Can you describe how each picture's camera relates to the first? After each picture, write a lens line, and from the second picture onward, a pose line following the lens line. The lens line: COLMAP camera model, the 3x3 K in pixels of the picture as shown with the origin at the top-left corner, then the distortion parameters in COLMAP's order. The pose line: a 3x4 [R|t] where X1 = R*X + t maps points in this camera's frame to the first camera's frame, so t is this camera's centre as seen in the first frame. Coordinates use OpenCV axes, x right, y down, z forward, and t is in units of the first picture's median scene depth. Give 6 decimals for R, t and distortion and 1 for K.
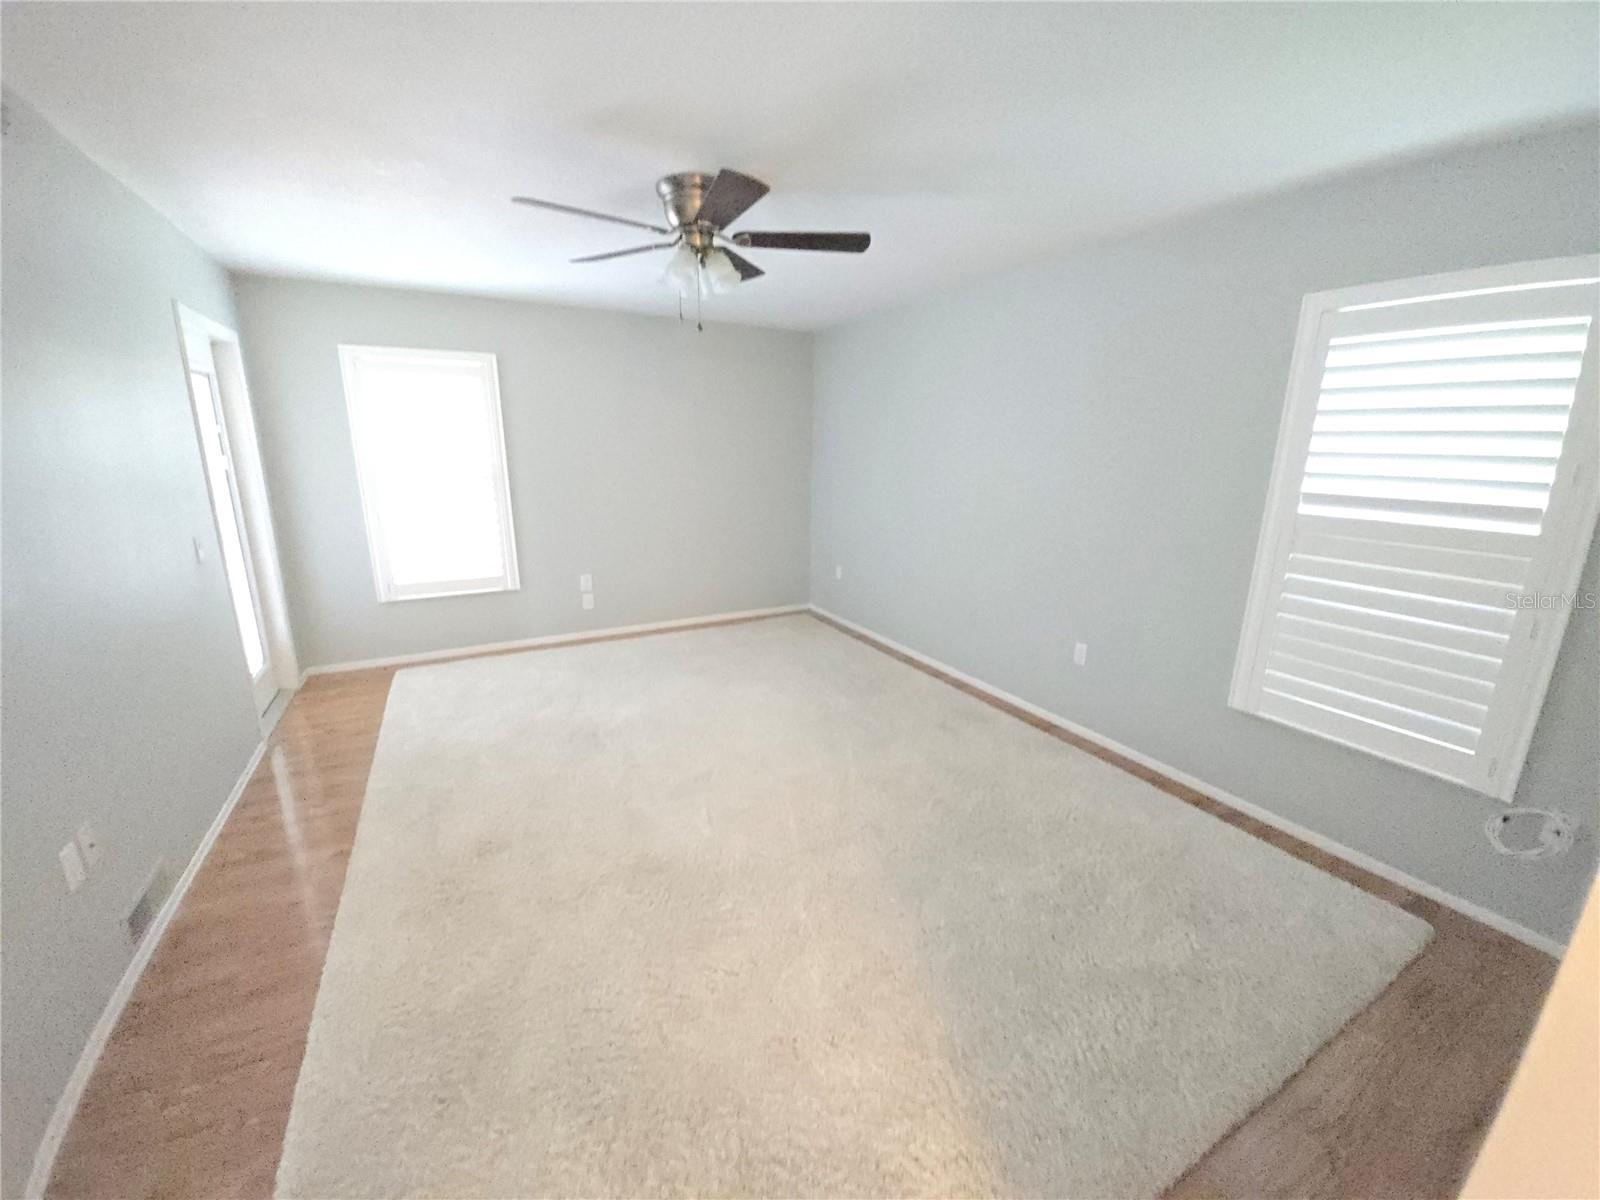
lens RADIAL K [[631.7, 0, 807.8], [0, 631.7, 604.3], [0, 0, 1]] dist [-0.003289, -0.009594]
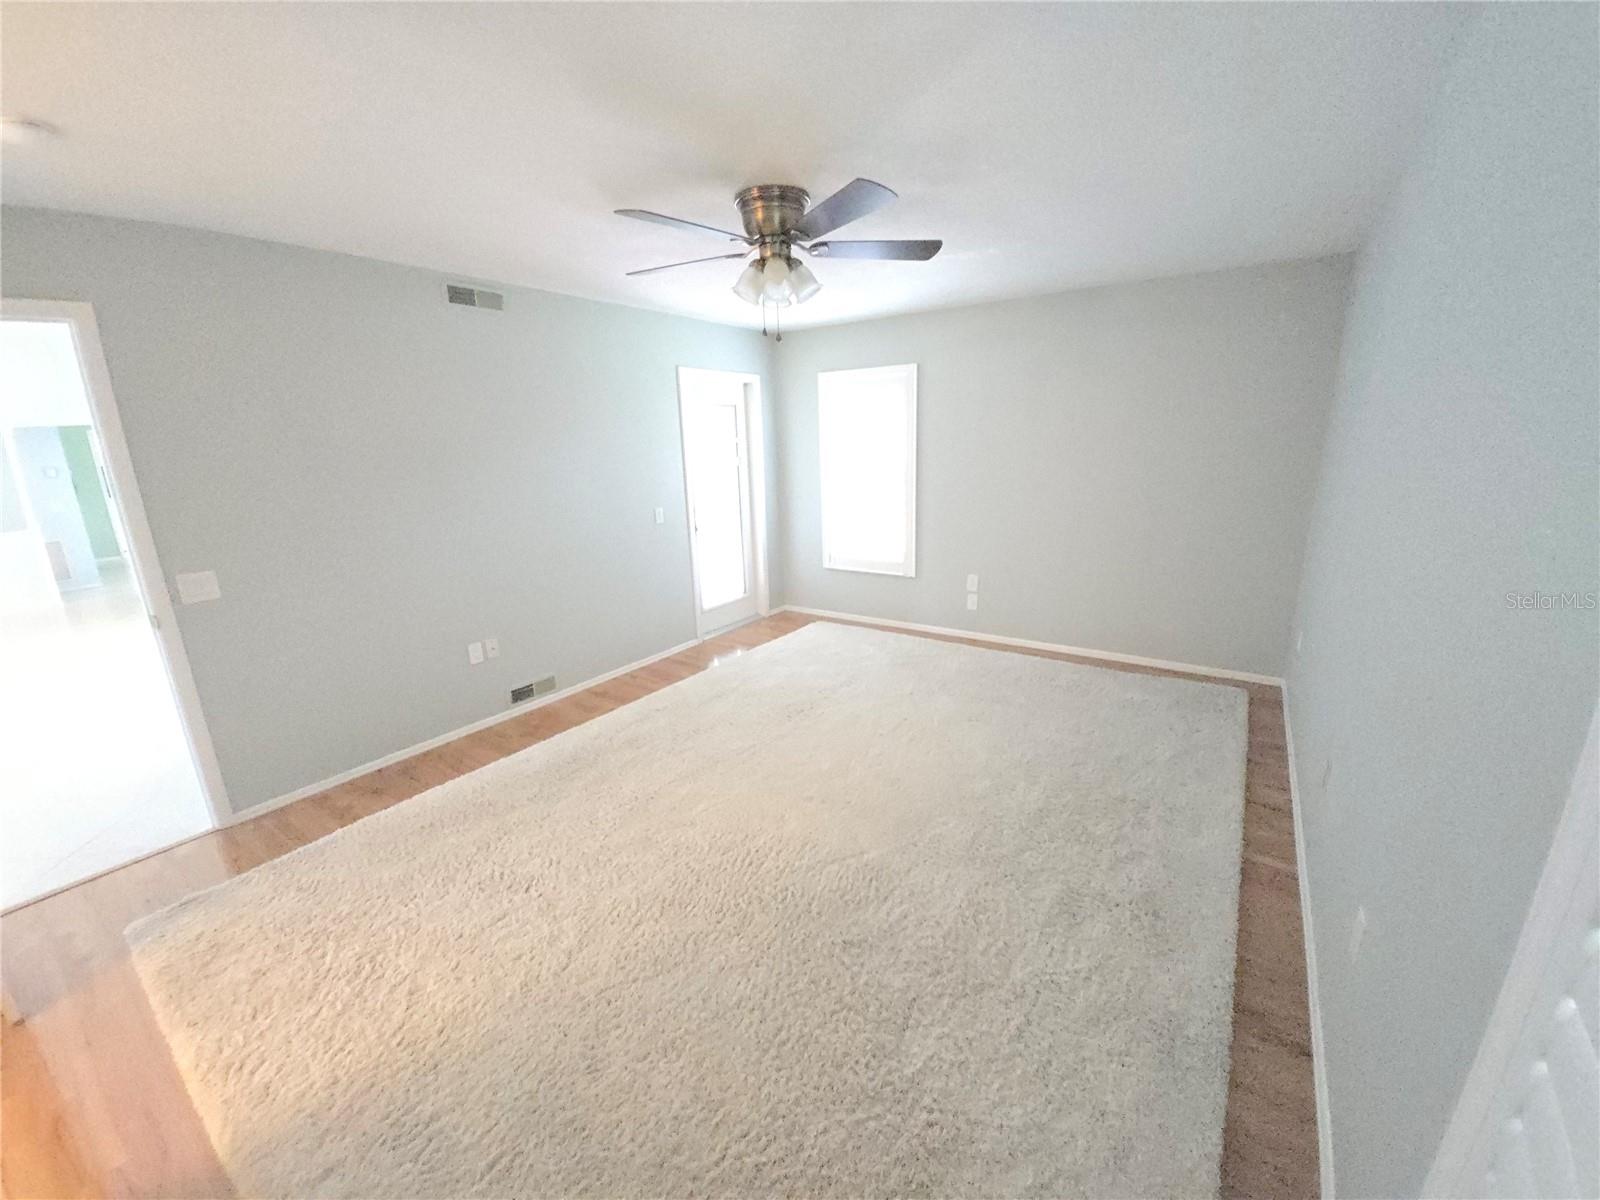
lens RADIAL K [[631.7, 0, 807.8], [0, 631.7, 604.3], [0, 0, 1]] dist [-0.003289, -0.009594]
pose [[0.448708, 0.205232, -0.869794, 0.793742], [-0.187345, 0.973249, 0.132995, -0.167666], [0.873821, 0.103275, 0.475154, 0.604750]]
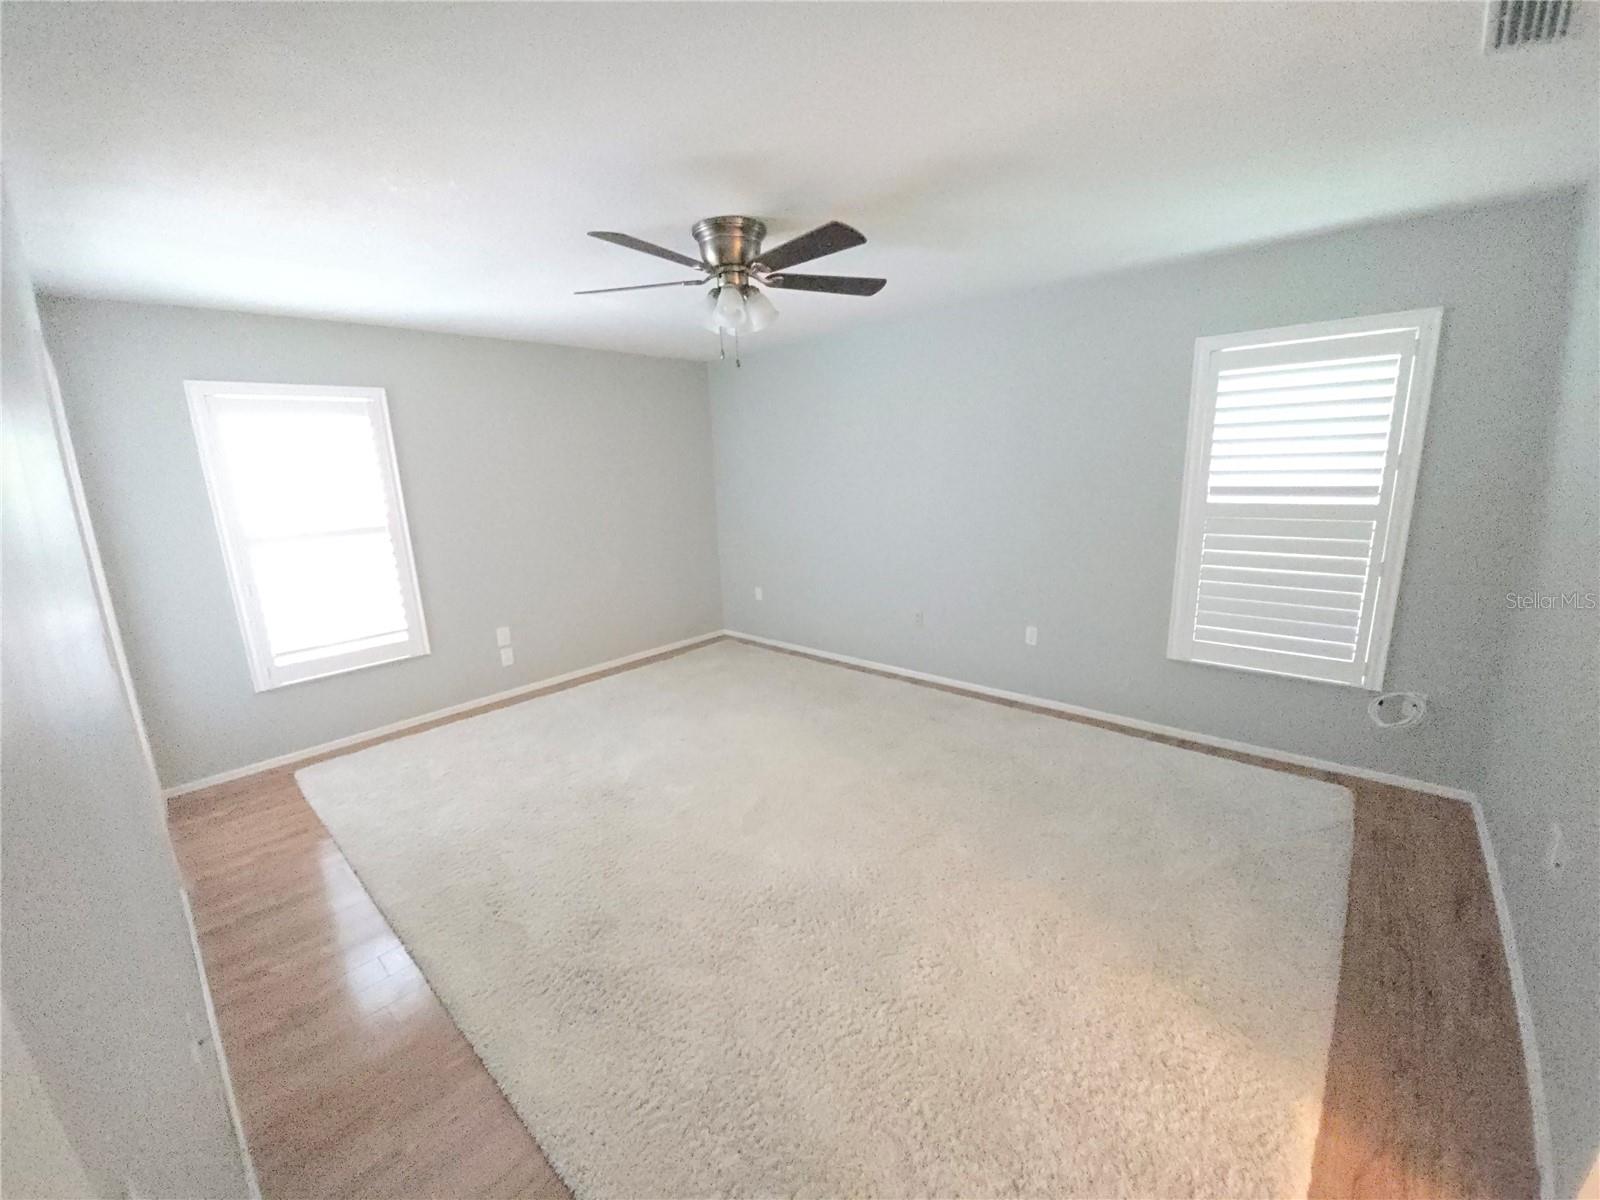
lens RADIAL K [[631.7, 0, 807.8], [0, 631.7, 604.3], [0, 0, 1]] dist [-0.003289, -0.009594]
pose [[0.943437, -0.118951, 0.309479, -0.422884], [0.129039, 0.991564, -0.012256, -0.024742], [-0.305410, 0.051497, 0.950827, 0.014366]]
